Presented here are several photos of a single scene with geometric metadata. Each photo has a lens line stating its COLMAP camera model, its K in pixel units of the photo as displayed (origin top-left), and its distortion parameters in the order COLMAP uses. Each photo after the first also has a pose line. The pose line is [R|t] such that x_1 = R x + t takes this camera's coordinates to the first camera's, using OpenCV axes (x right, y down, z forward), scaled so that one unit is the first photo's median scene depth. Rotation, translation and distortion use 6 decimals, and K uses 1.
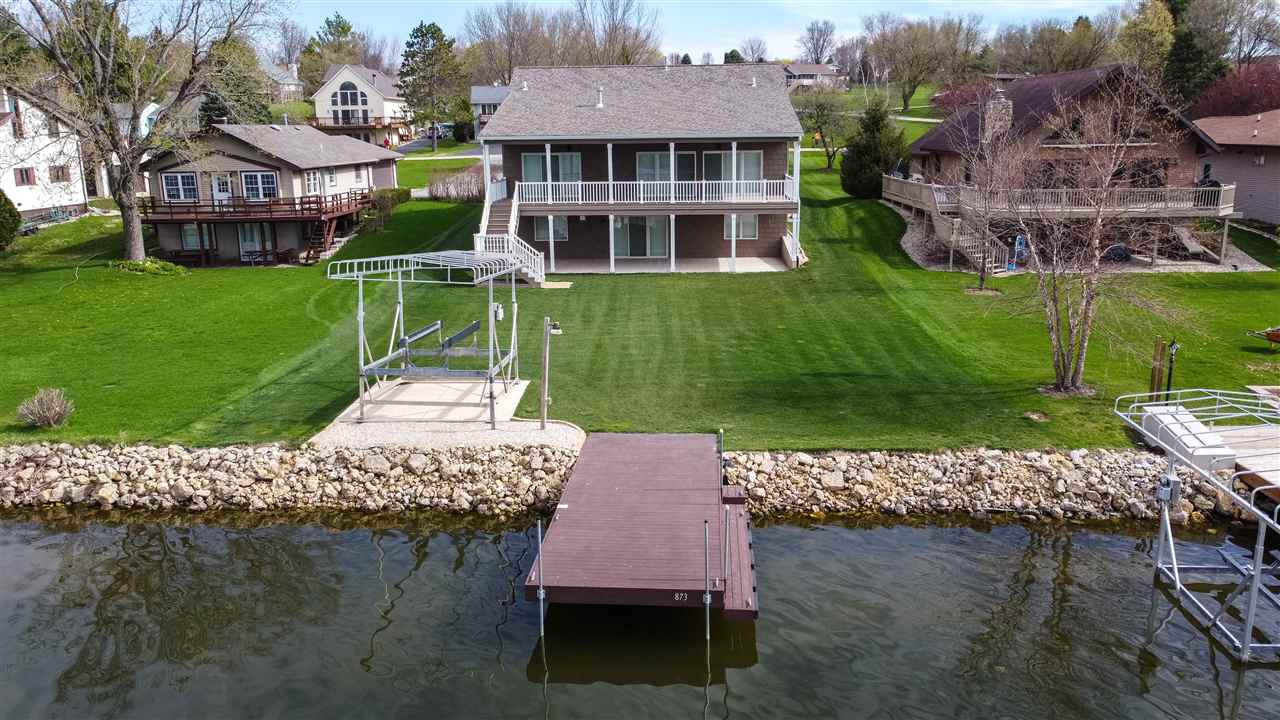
lens RADIAL K [[962.2, 0, 644.0], [0, 962.2, 357.0], [0, 0, 1]] dist [-0.003452, -0.002009]
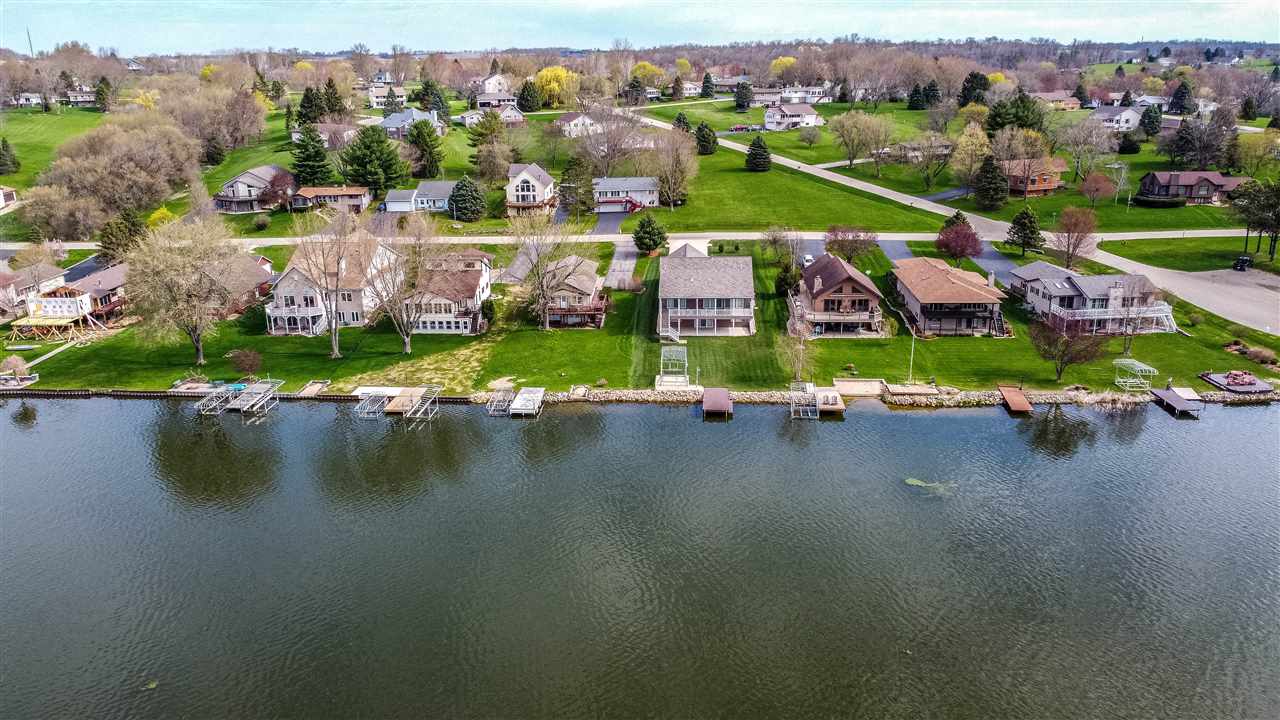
lens RADIAL K [[962.2, 0, 644.0], [0, 962.2, 357.0], [0, 0, 1]] dist [-0.003452, -0.002009]
pose [[0.999923, 0.003730, -0.011832, -0.179005], [-0.002781, 0.996854, 0.079214, -0.280114], [0.012090, -0.079175, 0.996787, -2.356133]]
